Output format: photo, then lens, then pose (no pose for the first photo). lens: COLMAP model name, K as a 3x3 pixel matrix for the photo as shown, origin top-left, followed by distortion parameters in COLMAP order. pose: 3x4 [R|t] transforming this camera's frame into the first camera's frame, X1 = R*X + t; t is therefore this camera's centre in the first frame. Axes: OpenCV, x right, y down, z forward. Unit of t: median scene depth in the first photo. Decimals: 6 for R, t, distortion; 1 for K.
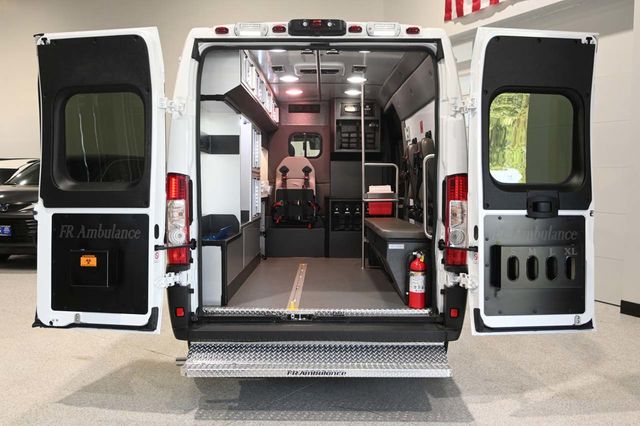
lens RADIAL K [[598.4, 0, 320.0], [0, 598.4, 213.0], [0, 0, 1]] dist [0.009674, 0.012993]
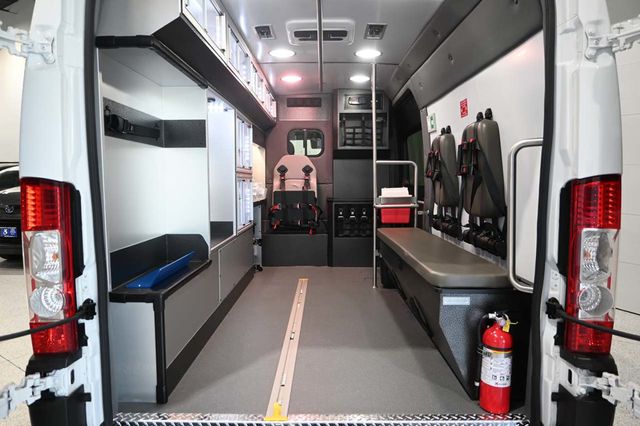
lens RADIAL K [[436.9, 0, 320.0], [0, 436.9, 213.0], [0, 0, 1]] dist [-0.003593, -0.003641]
pose [[0.999972, -0.006969, -0.002618, -0.001642], [0.007038, 0.999597, 0.027506, -0.025997], [0.002425, -0.027523, 0.999618, 0.362209]]
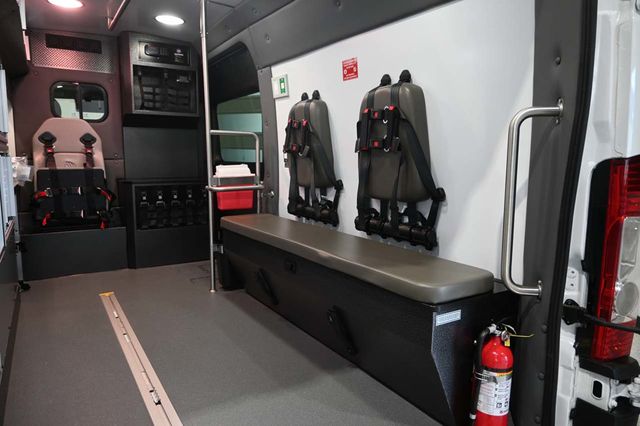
lens RADIAL K [[440.3, 0, 320.0], [0, 440.3, 213.0], [0, 0, 1]] dist [0.001062, -0.000974]
pose [[0.845126, -0.068519, 0.530158, -0.074033], [0.022608, 0.995445, 0.092616, -0.032998], [-0.534090, -0.066286, 0.842825, 0.488271]]
